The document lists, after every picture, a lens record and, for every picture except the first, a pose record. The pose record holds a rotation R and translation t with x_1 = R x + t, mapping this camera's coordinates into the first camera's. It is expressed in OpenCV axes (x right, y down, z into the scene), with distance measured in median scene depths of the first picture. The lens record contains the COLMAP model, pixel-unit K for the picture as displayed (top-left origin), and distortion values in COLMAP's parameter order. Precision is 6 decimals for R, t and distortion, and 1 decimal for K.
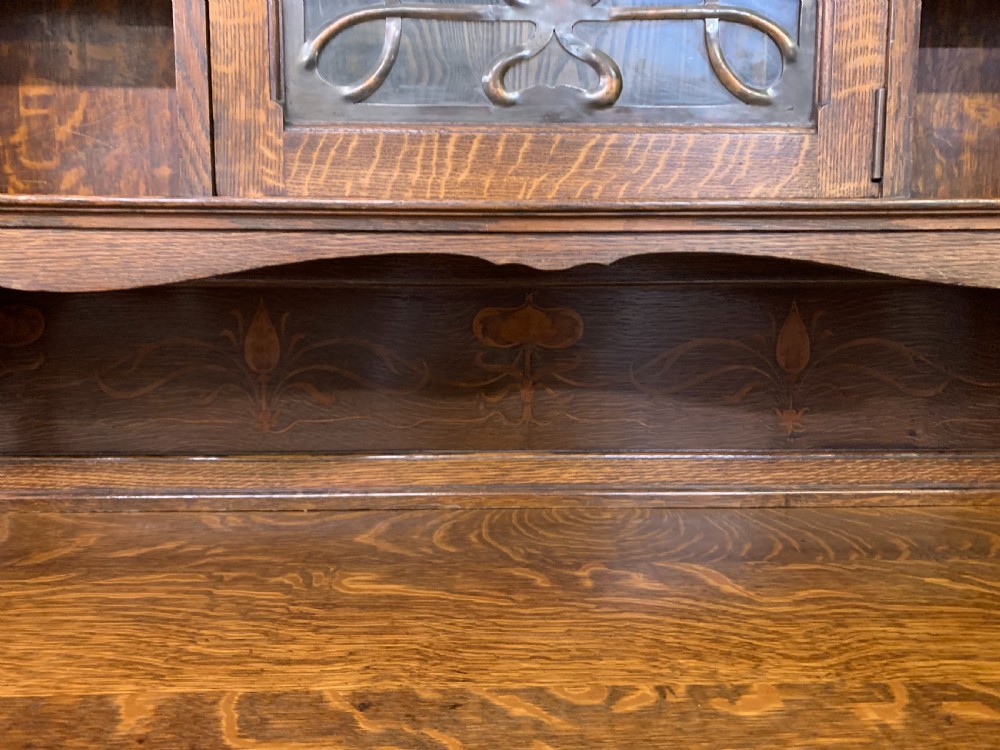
lens RADIAL K [[768.6, 0, 503.5], [0, 768.6, 371.4], [0, 0, 1]] dist [0.034573, -0.033644]
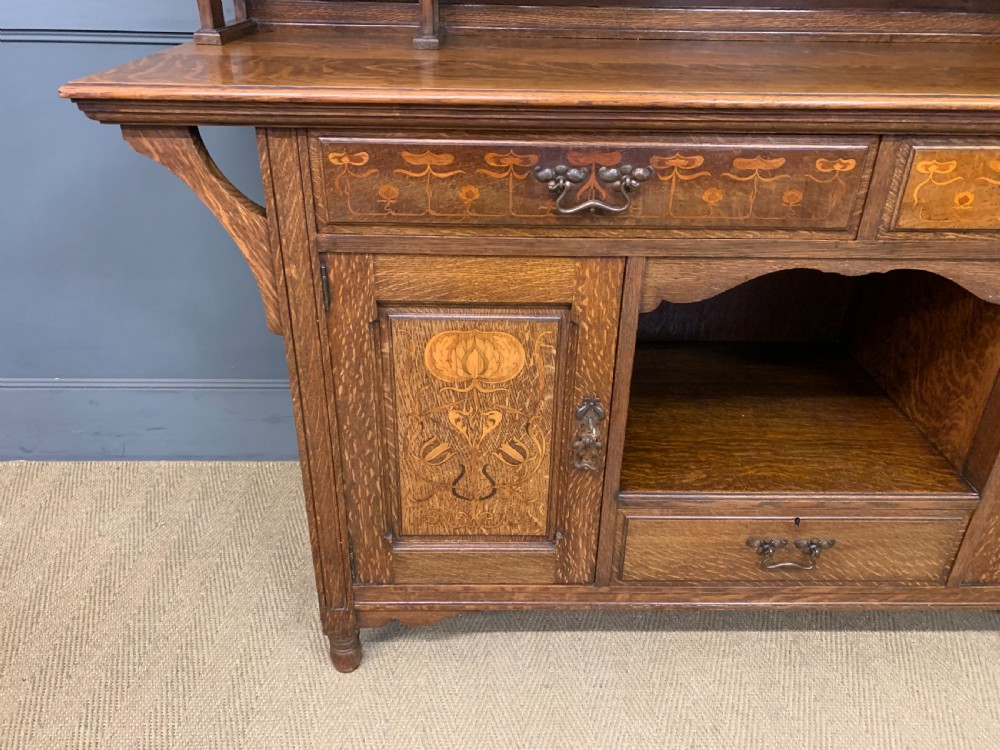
lens RADIAL K [[768.6, 0, 505.4], [0, 768.6, 382.5], [0, 0, 1]] dist [0.034573, -0.033644]
pose [[0.999829, 0.018174, 0.003460, -0.681927], [-0.017986, 0.911048, 0.411908, 0.203910], [0.004333, -0.411900, 0.911219, -1.294491]]
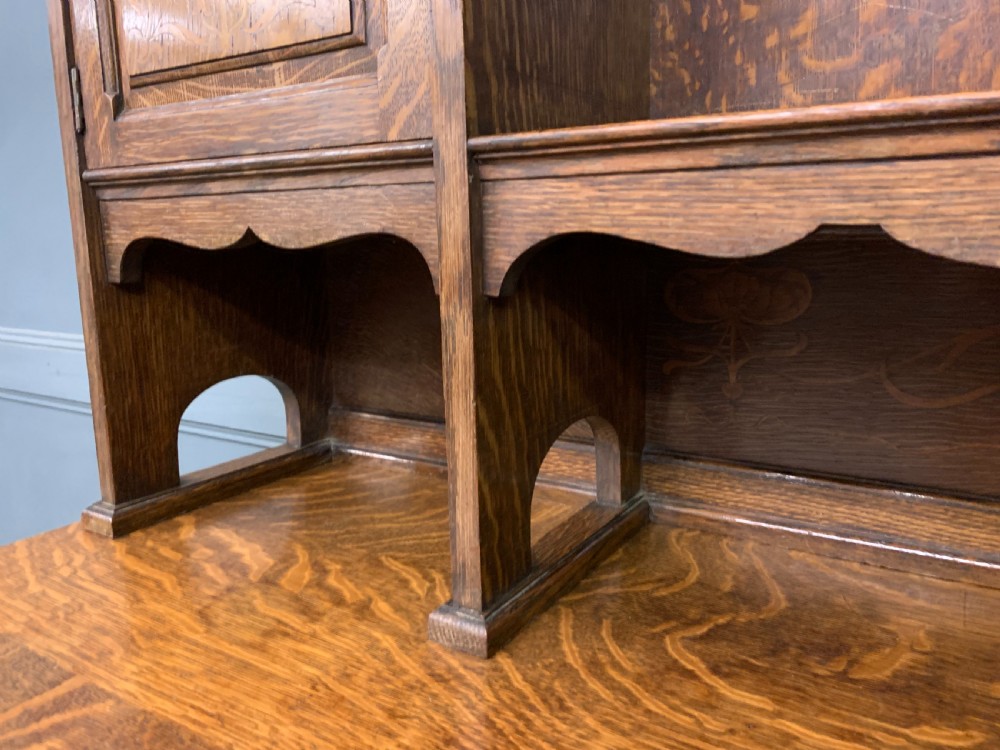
lens RADIAL K [[768.6, 0, 505.9], [0, 768.6, 370.4], [0, 0, 1]] dist [0.034573, -0.033644]
pose [[0.831173, 0.080447, -0.550163, -0.502853], [-0.030511, 0.994586, 0.099338, -0.063455], [0.555176, -0.065781, 0.829128, 0.287270]]
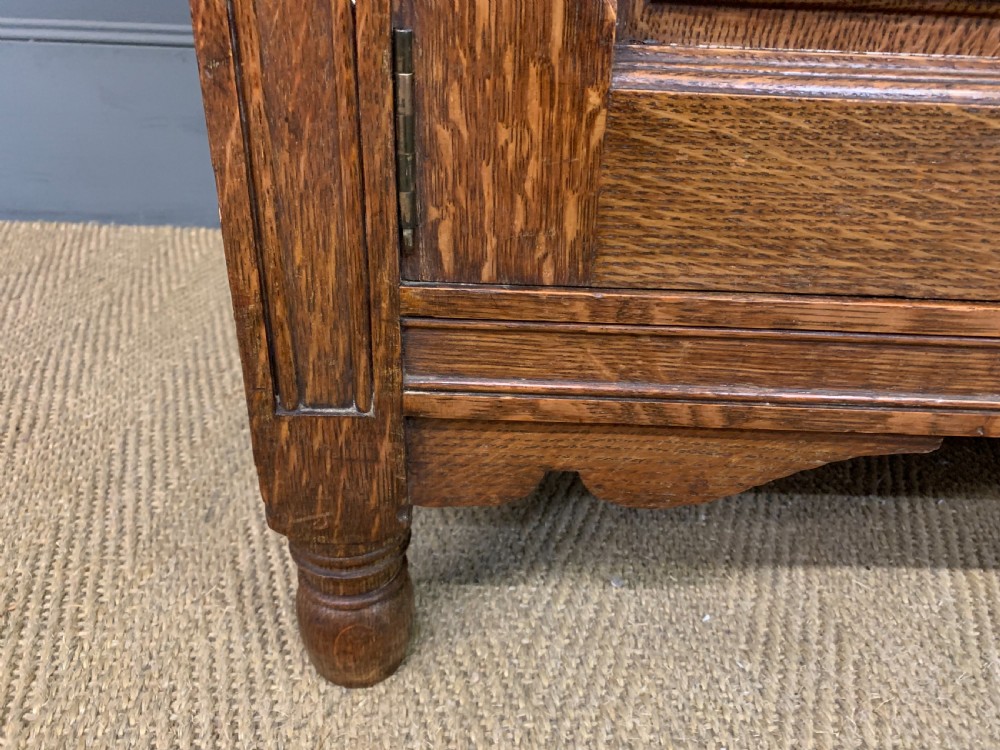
lens RADIAL K [[768.6, 0, 499.5], [0, 768.6, 368.9], [0, 0, 1]] dist [0.034573, -0.033644]
pose [[0.999079, 0.041885, -0.009295, -1.006282], [-0.034576, 0.914287, 0.403589, 1.404852], [0.025403, -0.402896, 0.914893, -0.074039]]
